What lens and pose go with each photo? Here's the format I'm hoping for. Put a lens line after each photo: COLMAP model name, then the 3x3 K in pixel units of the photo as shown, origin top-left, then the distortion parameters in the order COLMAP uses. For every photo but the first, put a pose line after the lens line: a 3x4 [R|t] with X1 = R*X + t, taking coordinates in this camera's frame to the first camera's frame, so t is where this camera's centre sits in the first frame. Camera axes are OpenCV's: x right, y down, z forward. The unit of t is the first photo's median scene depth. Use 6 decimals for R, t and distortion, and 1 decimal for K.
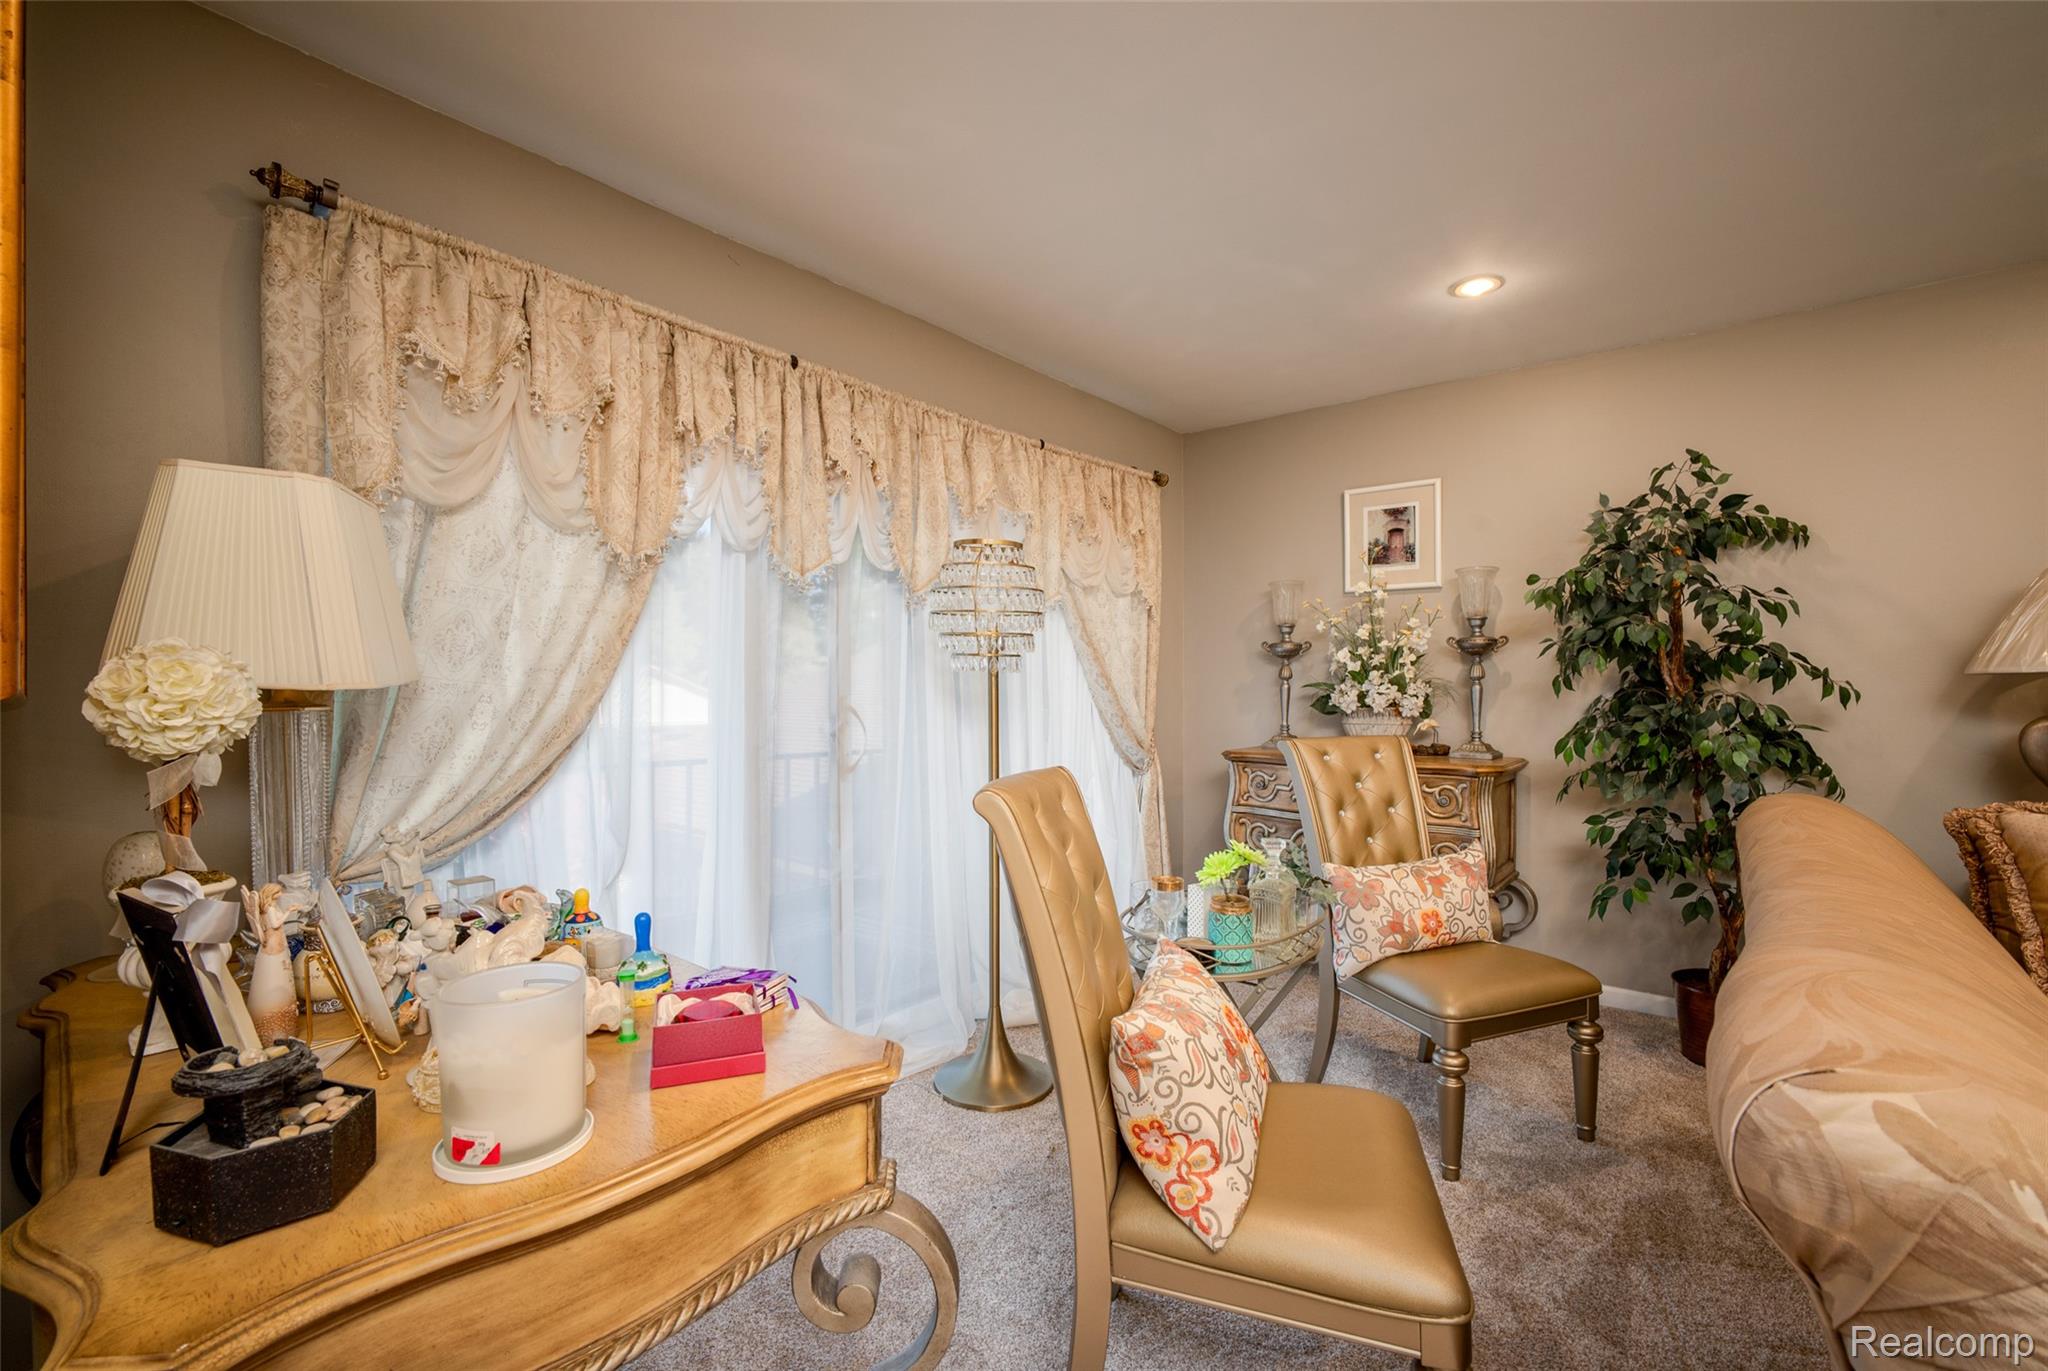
lens RADIAL K [[854.8, 0, 1024.1], [0, 854.8, 680.8], [0, 0, 1]] dist [-0.001051, 0.000181]
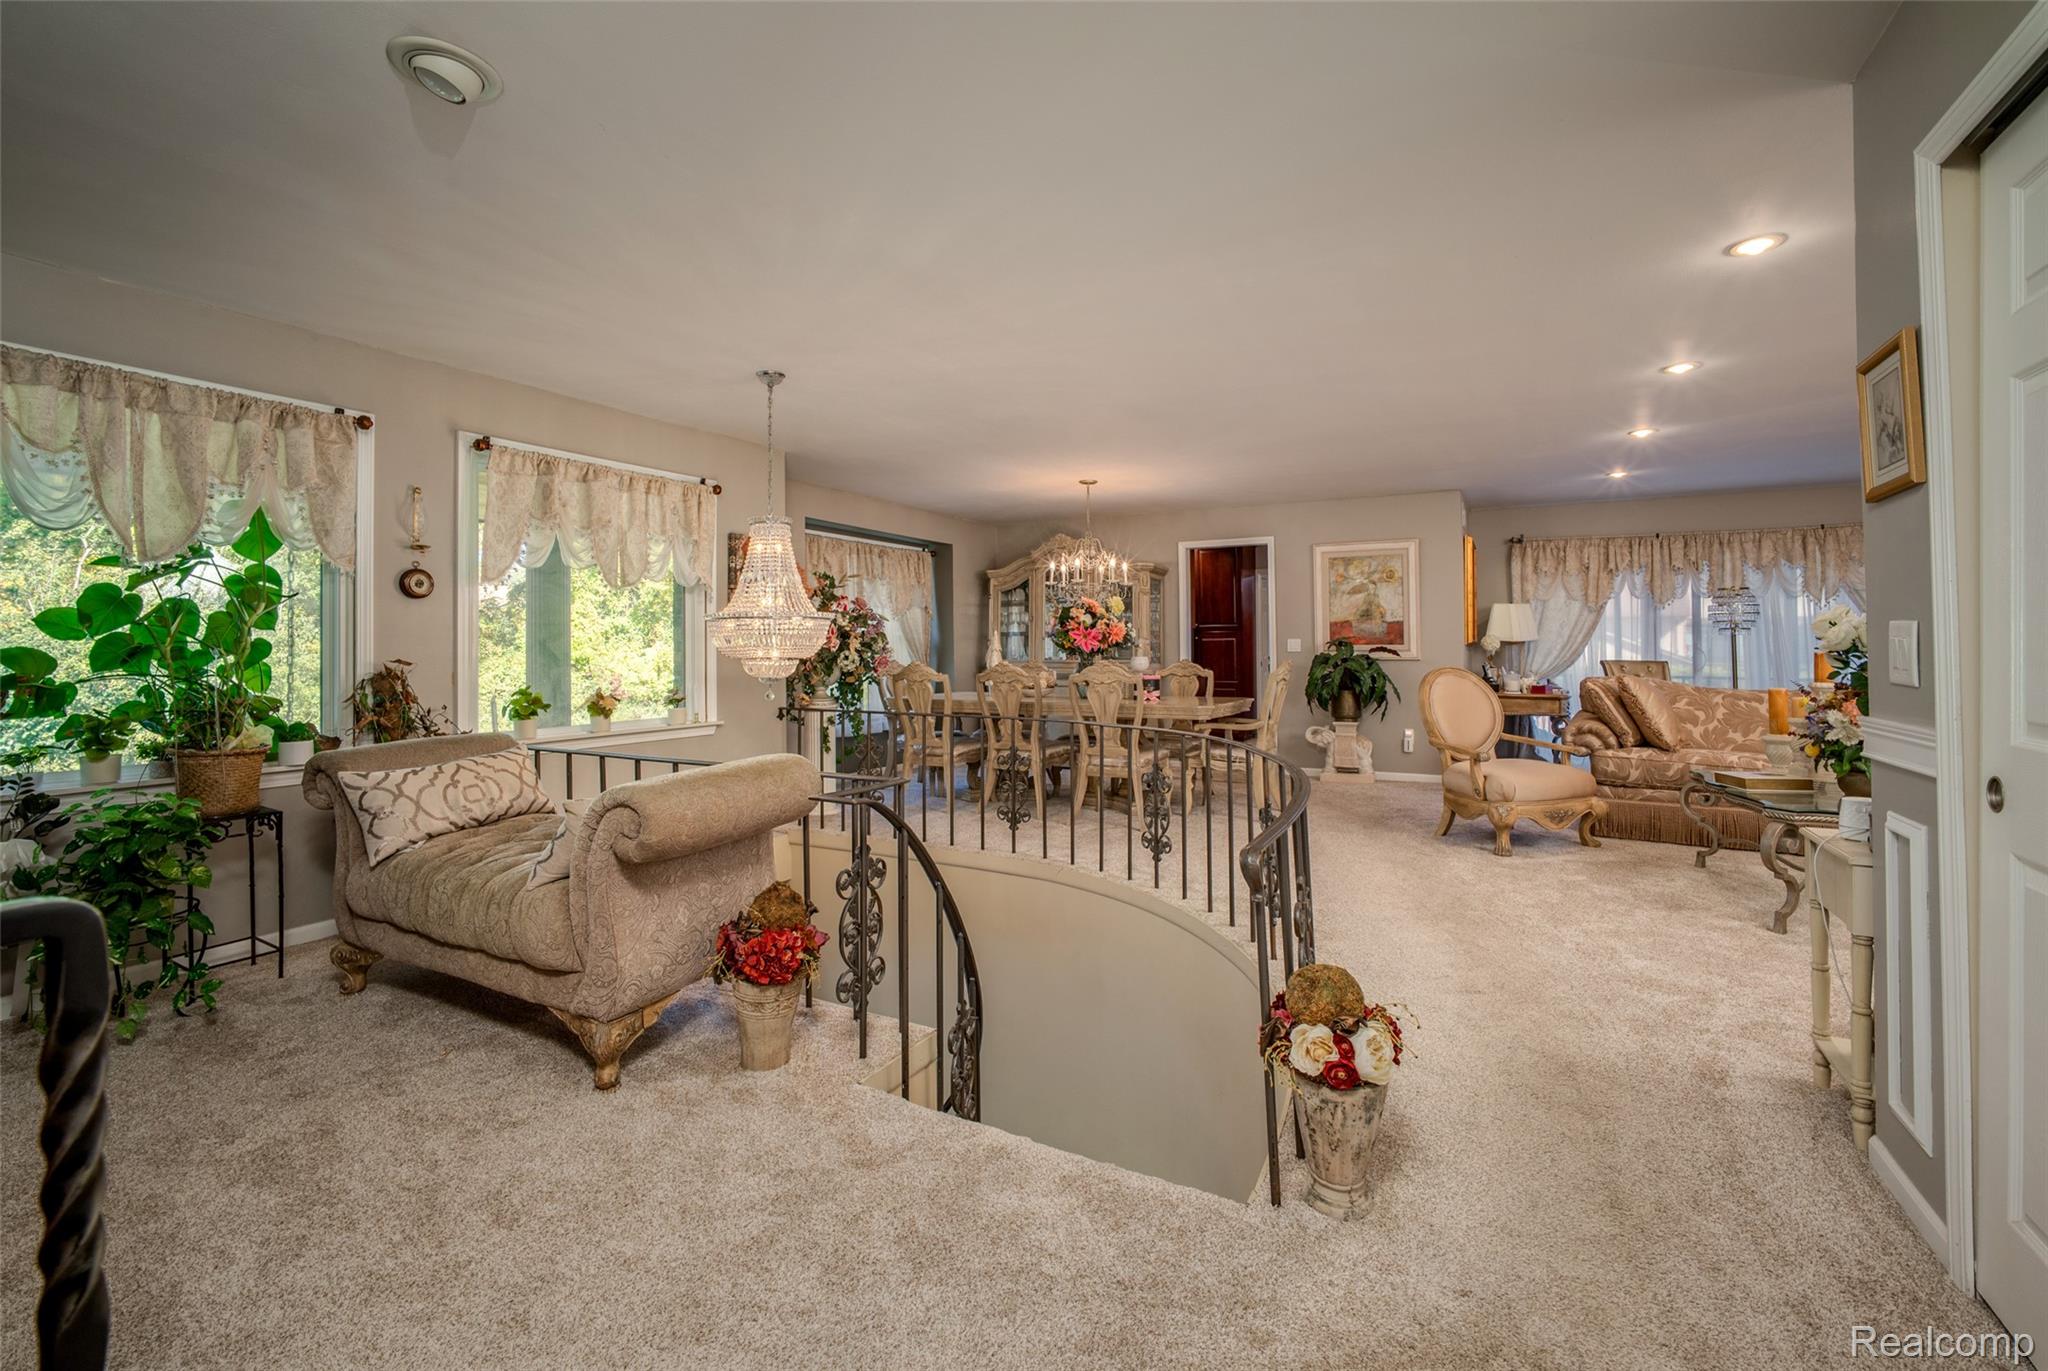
lens RADIAL K [[865.5, 0, 1019.3], [0, 865.5, 620.4], [0, 0, 1]] dist [0.000539, 0.000095]
pose [[0.160624, -0.024884, -0.986702, 3.574467], [0.008330, 0.999681, -0.023855, -0.015063], [0.986981, -0.004388, 0.160780, -2.620036]]
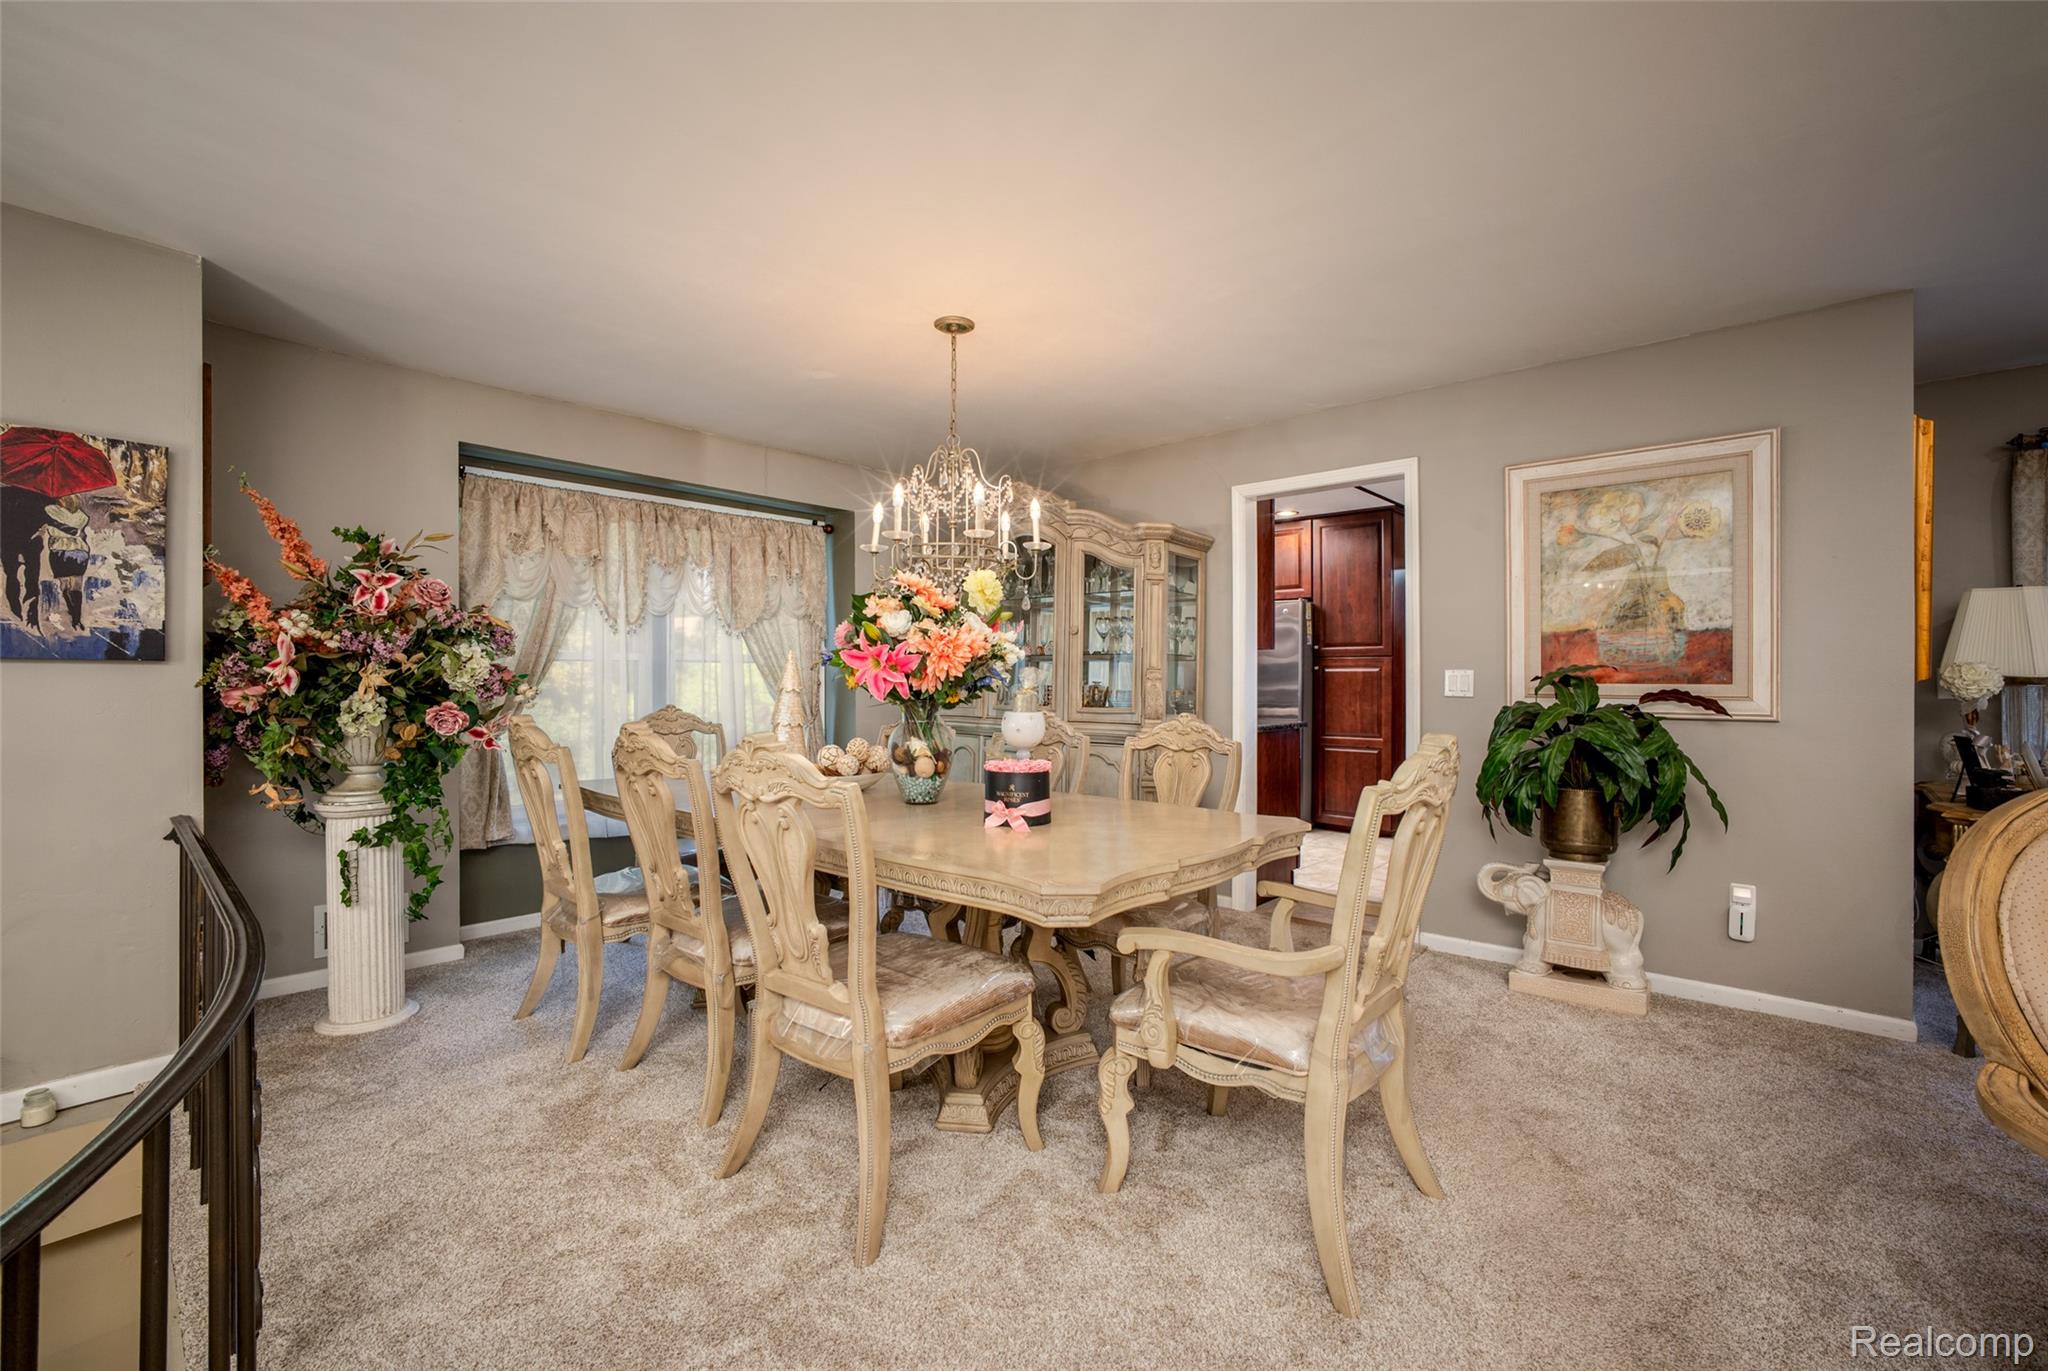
lens RADIAL K [[854.8, 0, 1024.1], [0, 854.8, 680.8], [0, 0, 1]] dist [-0.001051, 0.000181]
pose [[-0.043657, 0.010020, -0.998996, 1.334923], [0.005368, 0.999938, 0.009795, -0.013459], [0.999032, -0.004935, -0.043708, -1.361629]]
